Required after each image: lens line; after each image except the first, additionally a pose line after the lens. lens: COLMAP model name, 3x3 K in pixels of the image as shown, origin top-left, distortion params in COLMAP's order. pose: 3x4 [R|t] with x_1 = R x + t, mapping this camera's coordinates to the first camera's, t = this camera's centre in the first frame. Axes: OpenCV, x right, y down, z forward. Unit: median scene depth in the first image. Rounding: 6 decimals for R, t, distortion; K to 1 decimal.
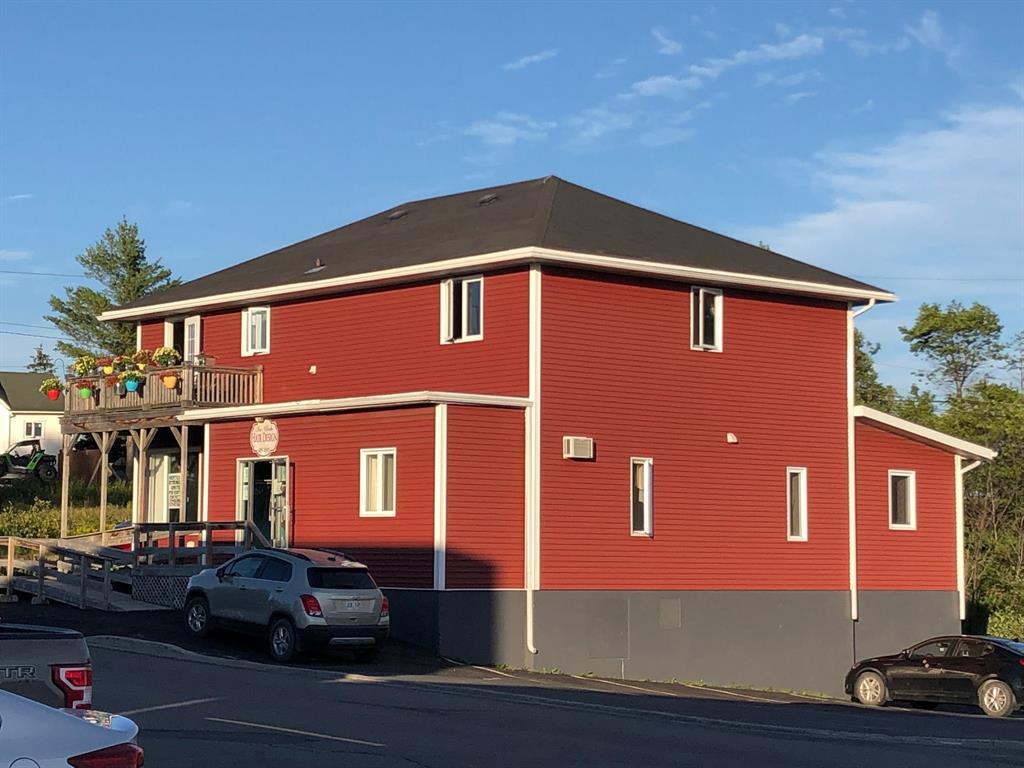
lens RADIAL K [[2242.4, 0, 512.0], [0, 2242.4, 384.0], [0, 0, 1]] dist [0.055353, 0.171340]
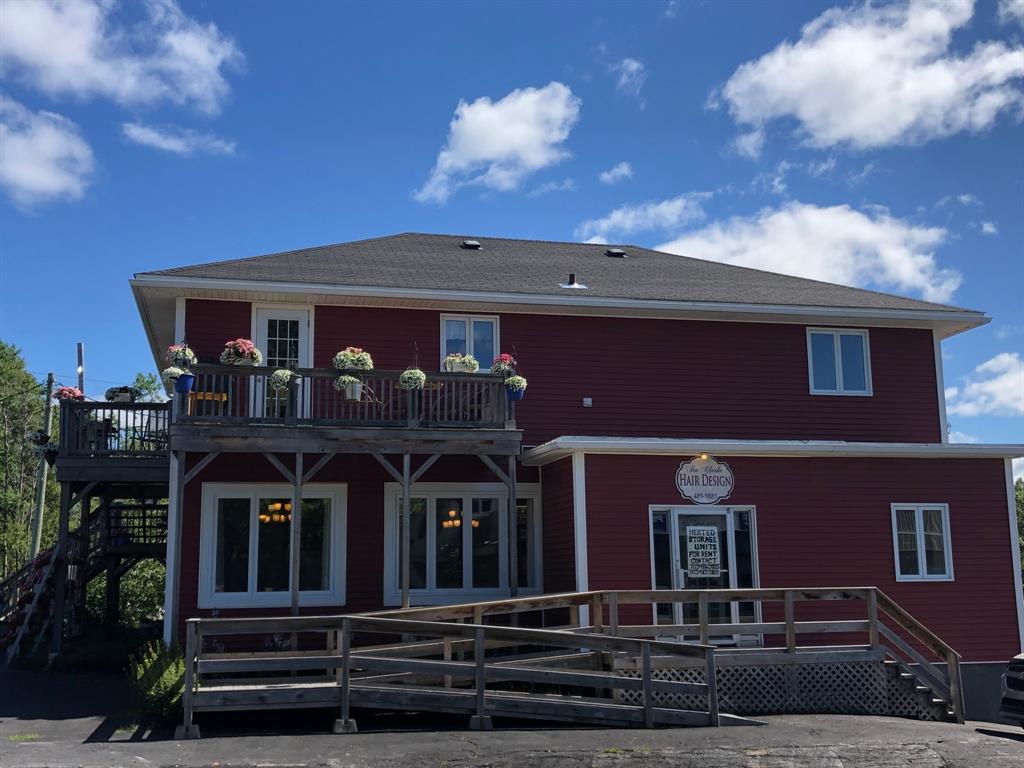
lens RADIAL K [[1169.4, 0, 512.0], [0, 1169.4, 384.0], [0, 0, 1]] dist [0.161949, -0.583791]
pose [[0.447708, 0.143855, 0.882532, -0.512988], [-0.053130, 0.989510, -0.134340, 0.049492], [-0.892600, 0.013257, 0.450654, 0.868764]]
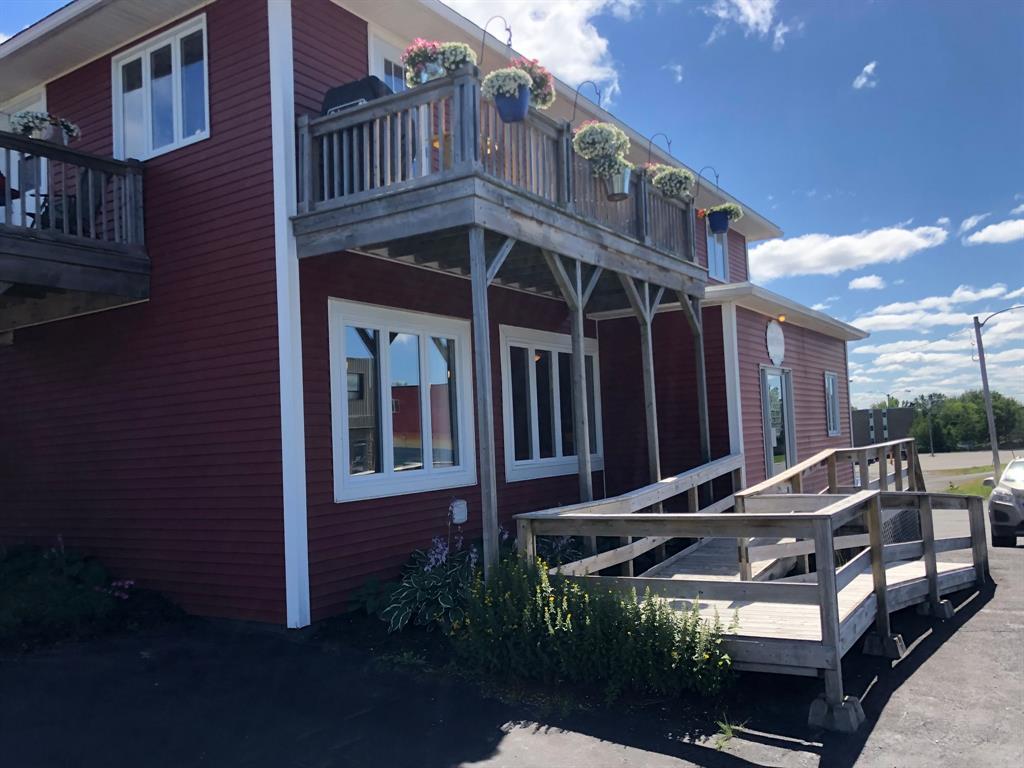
lens RADIAL K [[854.2, 0, 512.0], [0, 854.2, 384.0], [0, 0, 1]] dist [-0.001952, -0.008160]
pose [[-0.275589, 0.072680, 0.958524, -0.379022], [-0.034832, 0.995728, -0.085515, 0.068854], [-0.960644, -0.056954, -0.271880, 1.170547]]
